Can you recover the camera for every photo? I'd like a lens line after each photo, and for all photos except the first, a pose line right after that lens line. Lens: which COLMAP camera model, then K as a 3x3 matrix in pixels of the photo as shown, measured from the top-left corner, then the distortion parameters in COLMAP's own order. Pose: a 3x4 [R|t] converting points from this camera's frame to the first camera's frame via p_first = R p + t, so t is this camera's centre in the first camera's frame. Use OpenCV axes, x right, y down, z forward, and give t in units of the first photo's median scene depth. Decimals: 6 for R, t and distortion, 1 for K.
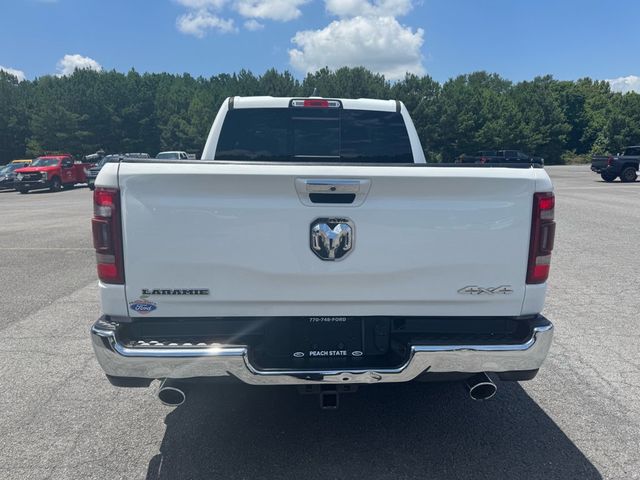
lens RADIAL K [[442.3, 0, 320.0], [0, 442.3, 240.0], [0, 0, 1]] dist [0.002459, -0.019039]
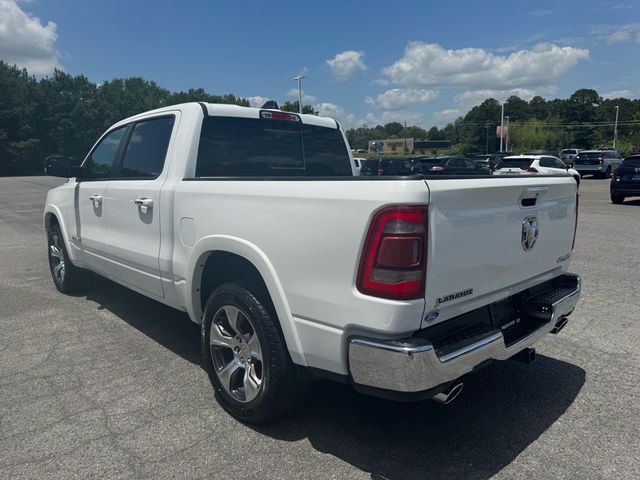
lens RADIAL K [[449.8, 0, 305.0], [0, 449.8, 241.9], [0, 0, 1]] dist [0.004904, -0.005377]
pose [[0.776114, -0.103997, 0.621957, -0.664367], [0.113132, 0.993268, 0.024911, -0.043961], [-0.620361, 0.051029, 0.782655, 0.178845]]
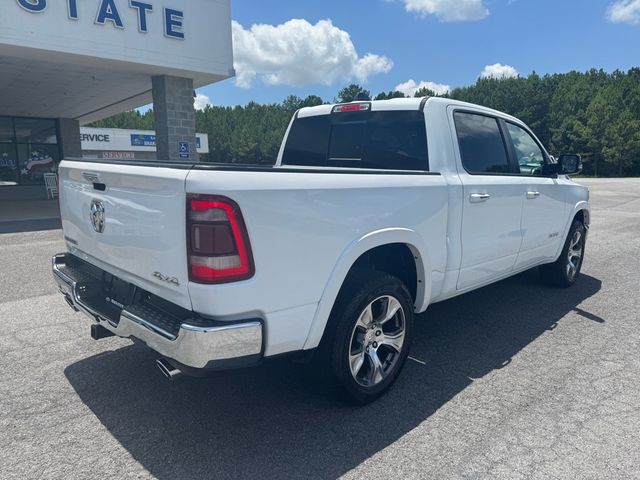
lens RADIAL K [[442.3, 0, 320.0], [0, 442.3, 240.0], [0, 0, 1]] dist [0.002459, -0.019039]
pose [[0.684602, 0.129545, -0.717313, 0.748603], [-0.136403, 0.989465, 0.048512, -0.046297], [0.716041, 0.064632, 0.695060, 0.263160]]
